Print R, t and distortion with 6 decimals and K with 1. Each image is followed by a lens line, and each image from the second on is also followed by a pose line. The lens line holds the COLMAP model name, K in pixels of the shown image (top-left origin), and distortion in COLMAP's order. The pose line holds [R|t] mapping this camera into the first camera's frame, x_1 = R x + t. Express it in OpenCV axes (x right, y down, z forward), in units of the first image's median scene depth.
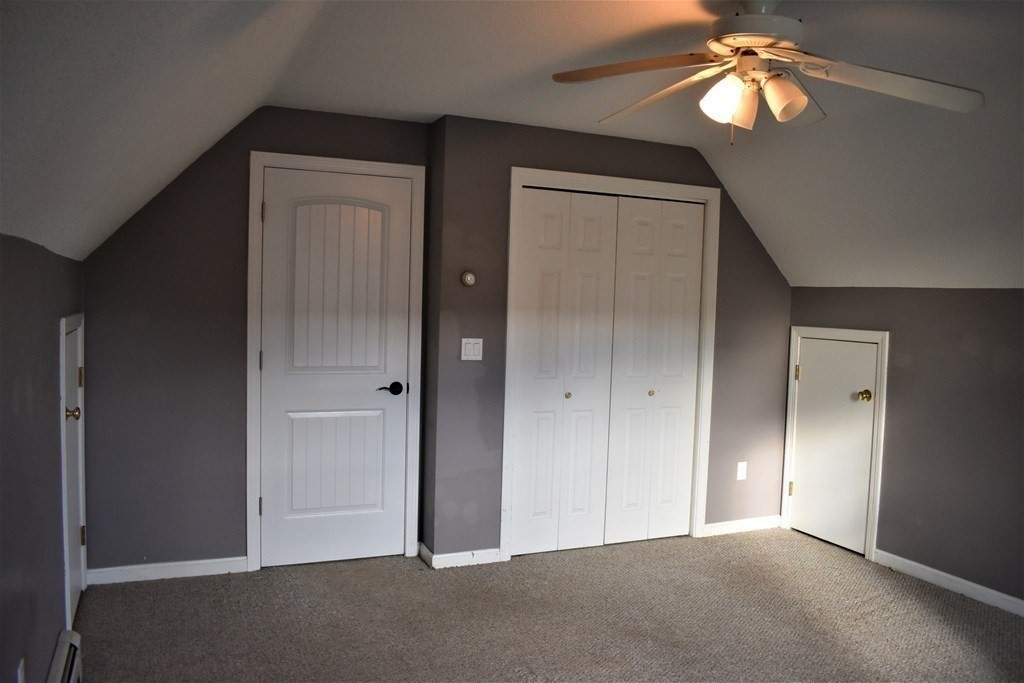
lens RADIAL K [[810.3, 0, 513.0], [0, 810.3, 341.8], [0, 0, 1]] dist [-0.086581, 0.011571]
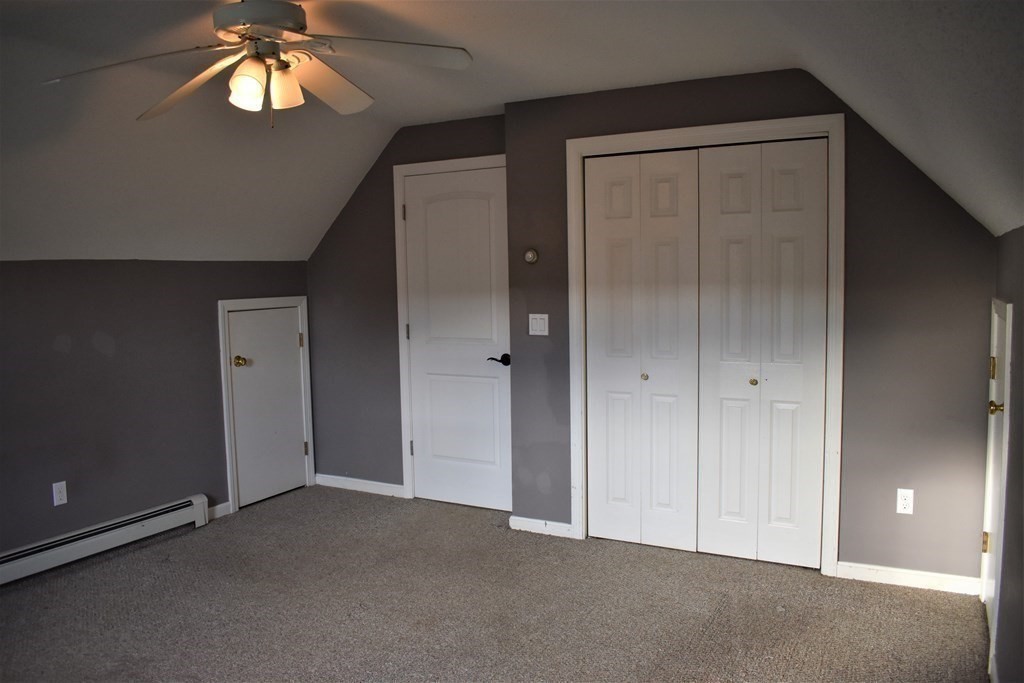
lens RADIAL K [[810.3, 0, 512.6], [0, 810.3, 343.2], [0, 0, 1]] dist [-0.086581, 0.011571]
pose [[0.597128, 0.028340, -0.801645, 0.732218], [-0.008118, 0.999538, 0.029289, 0.002895], [0.802105, -0.010981, 0.597082, 0.347061]]
